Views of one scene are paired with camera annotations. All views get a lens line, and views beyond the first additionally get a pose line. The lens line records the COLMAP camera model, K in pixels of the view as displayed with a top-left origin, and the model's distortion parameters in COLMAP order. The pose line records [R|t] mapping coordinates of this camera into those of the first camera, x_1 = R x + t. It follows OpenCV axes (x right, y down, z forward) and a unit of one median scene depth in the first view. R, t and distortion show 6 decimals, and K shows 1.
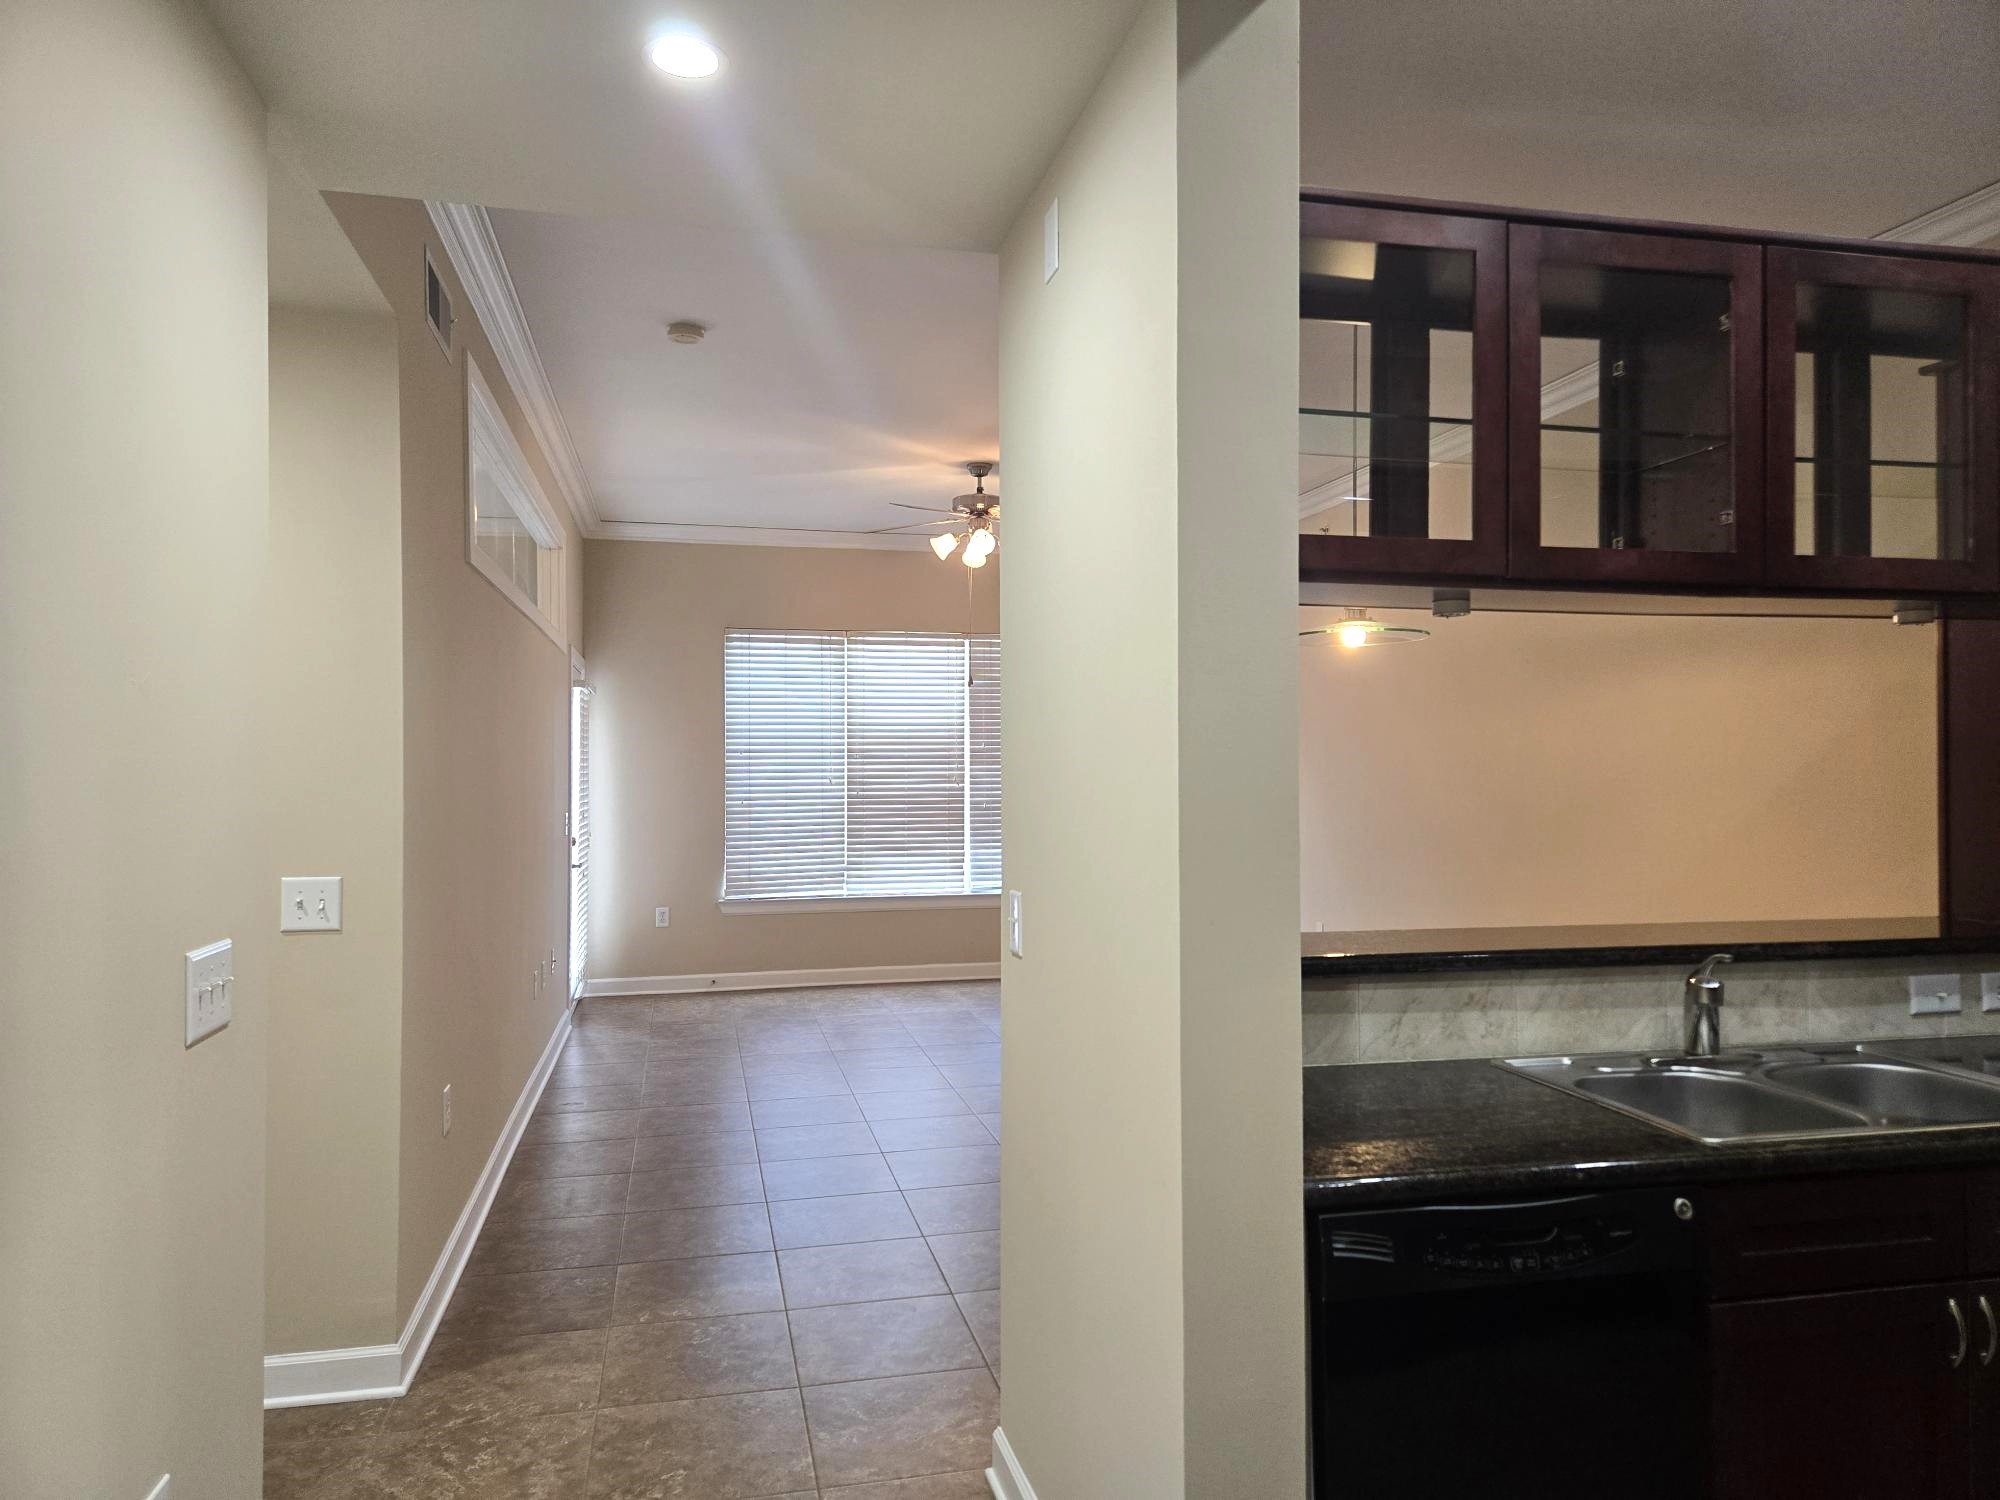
lens RADIAL K [[1318.8, 0, 1012.9], [0, 1318.8, 750.4], [0, 0, 1]] dist [0.095257, -0.067716]
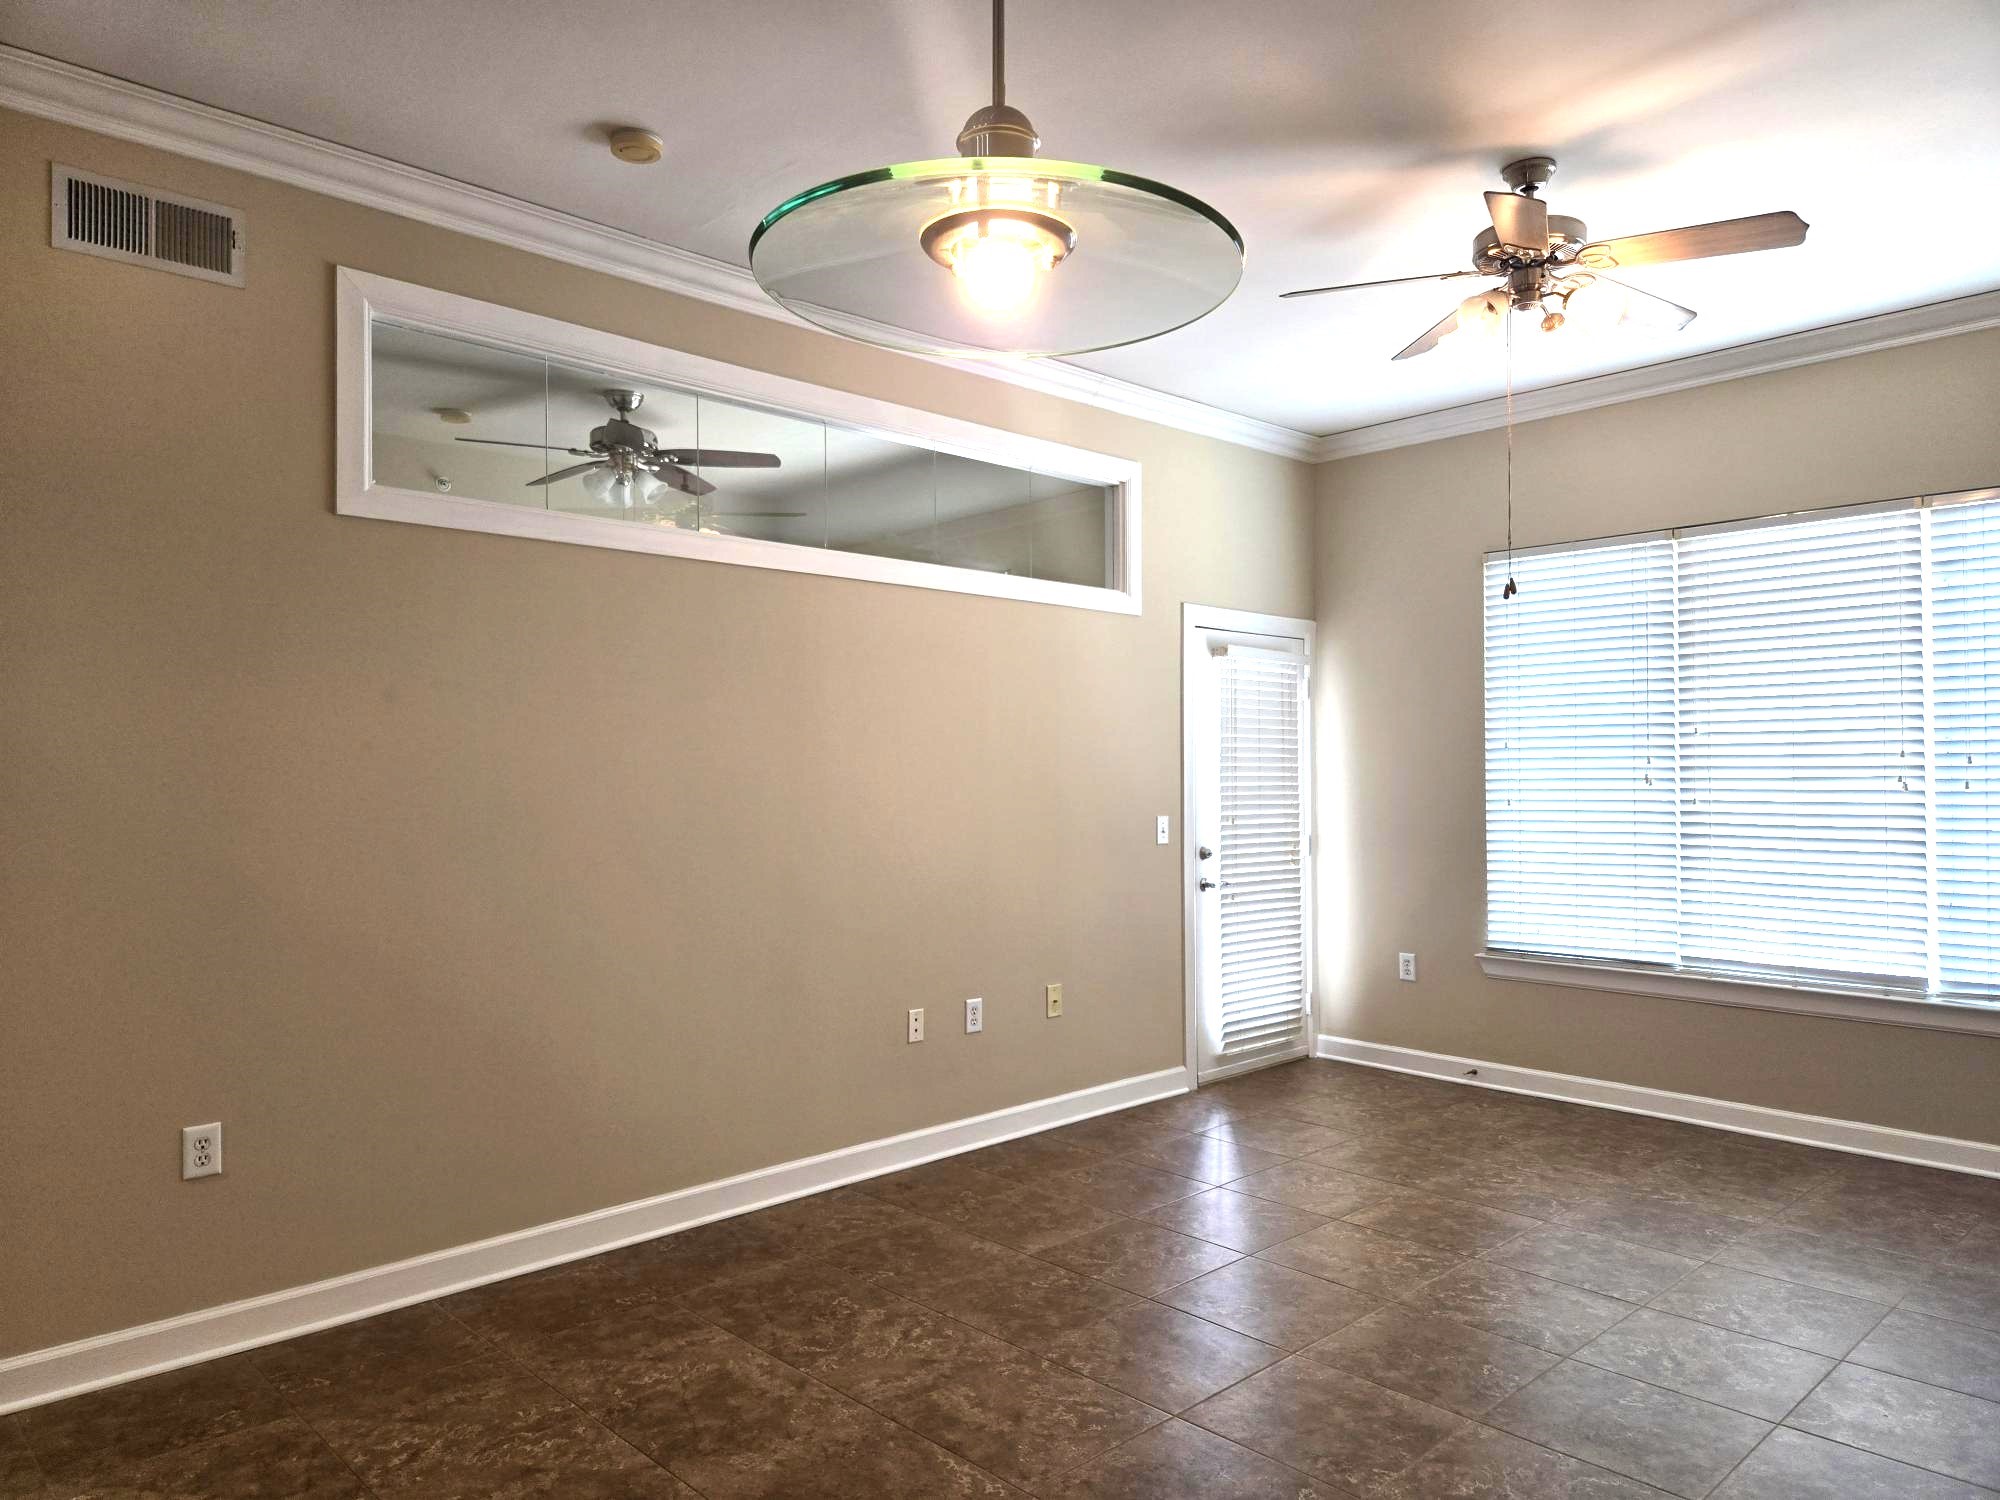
lens RADIAL K [[1351.8, 0, 1000.0], [0, 1351.8, 750.0], [0, 0, 1]] dist [0.046198, -0.000220]
pose [[0.503082, -0.013841, -0.864128, 0.895544], [0.011729, 0.999889, -0.009187, 0.034431], [0.864159, -0.005513, 0.503188, 1.417337]]
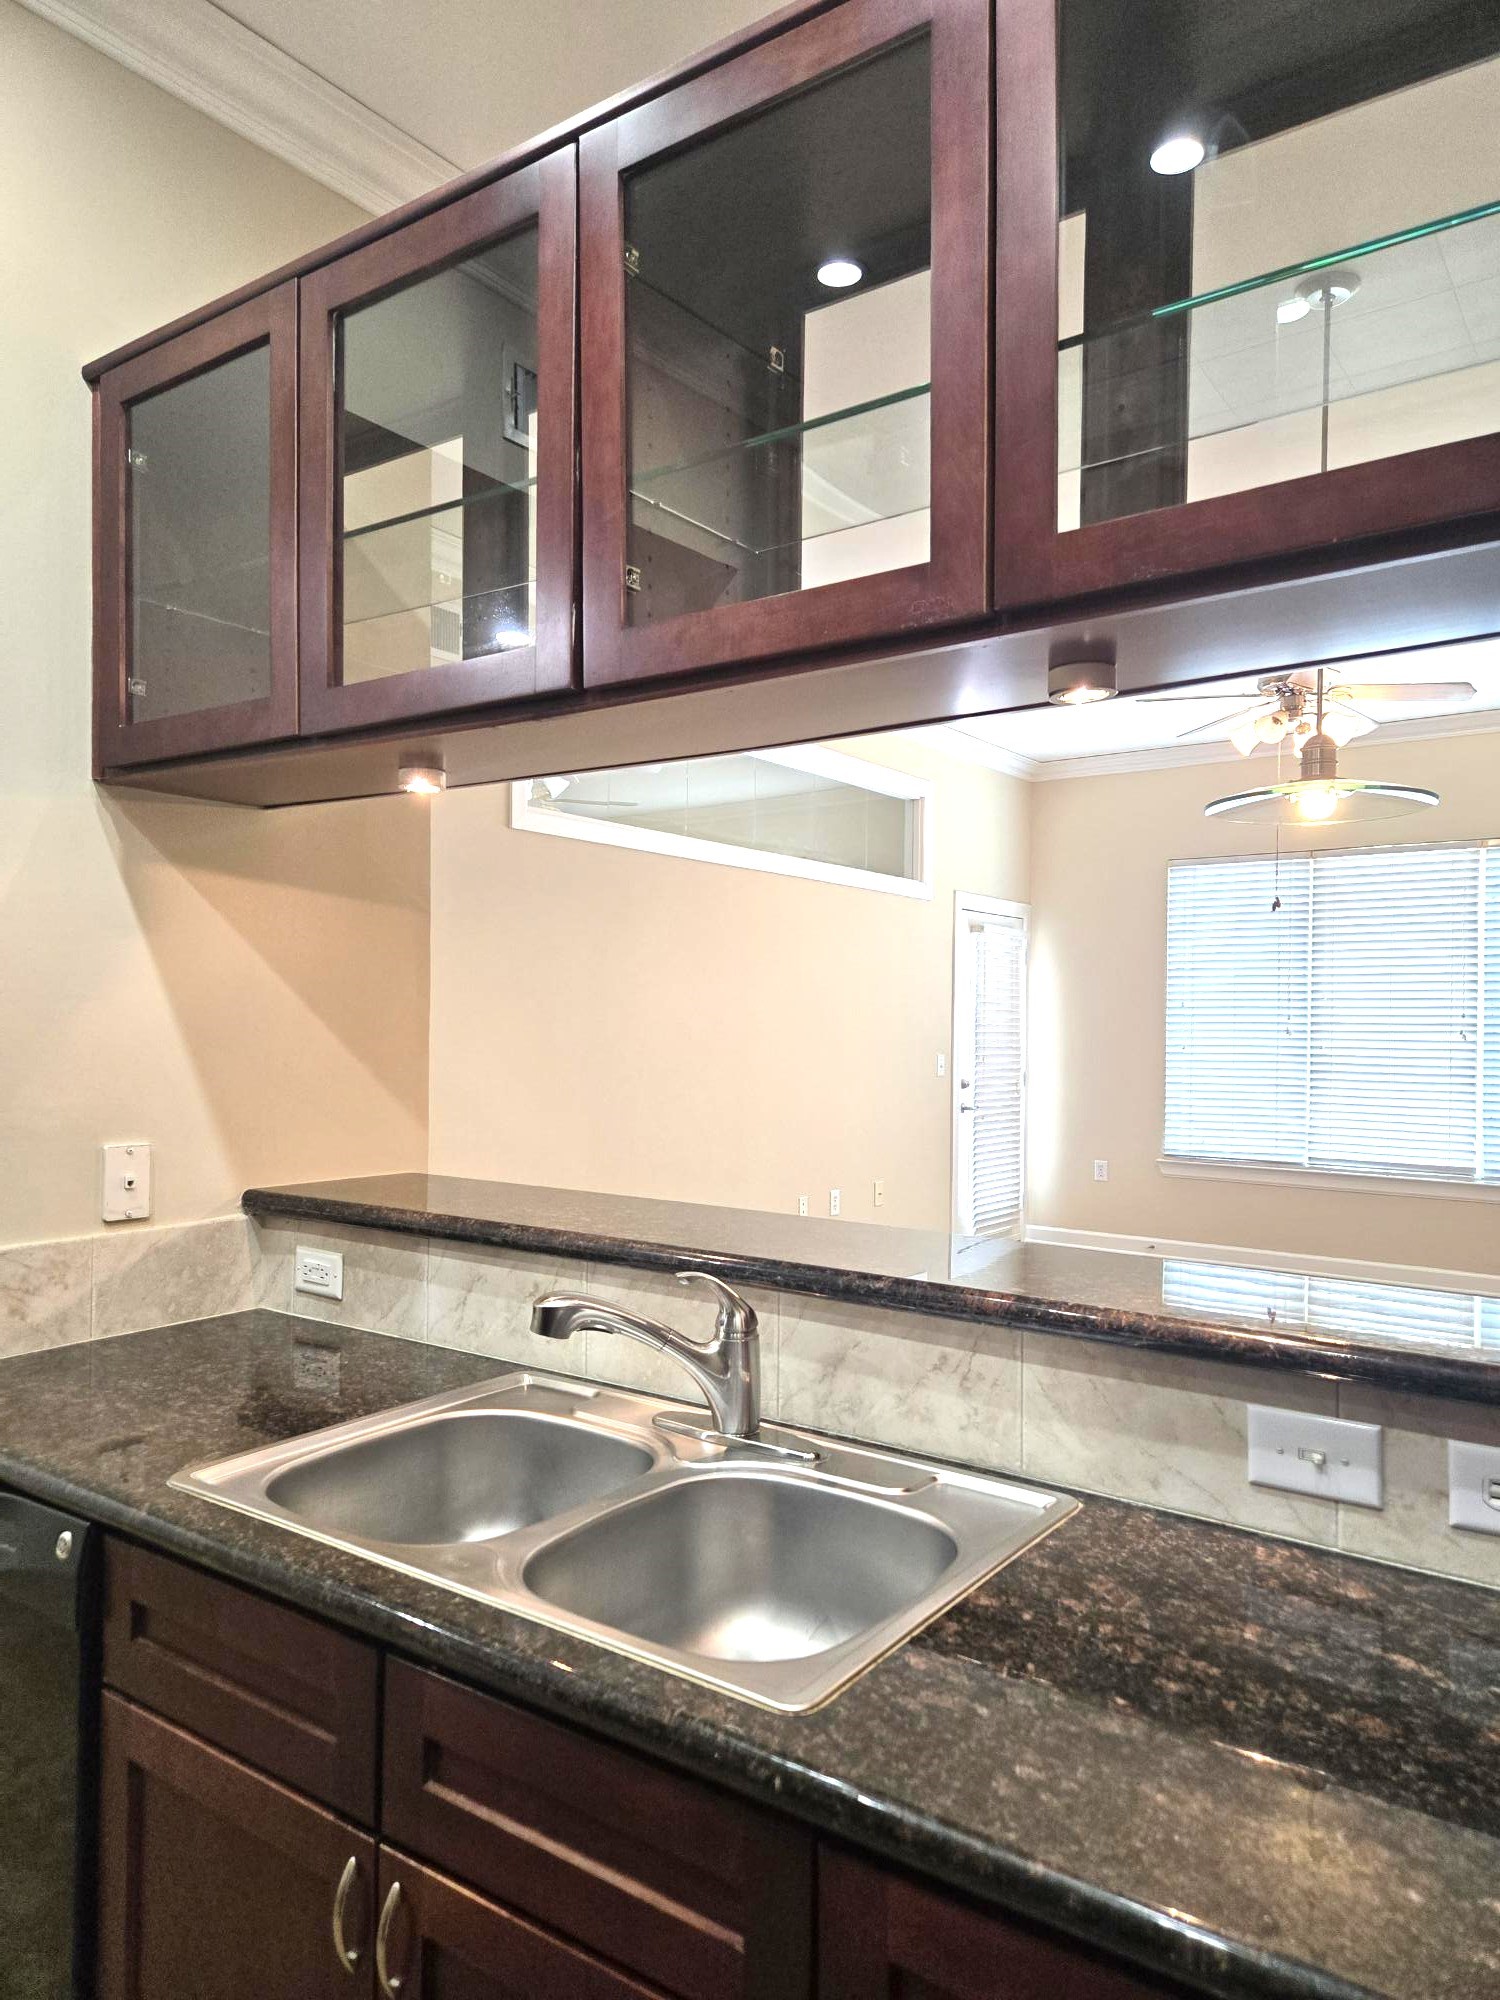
lens RADIAL K [[1318.8, 0, 766.7], [0, 1318.8, 1025.0], [0, 0, 1]] dist [0.095257, -0.067716]
pose [[0.659454, 0.011659, -0.751655, 0.995135], [-0.003004, 0.999913, 0.012875, 0.025188], [0.751739, -0.006232, 0.659431, 0.598516]]
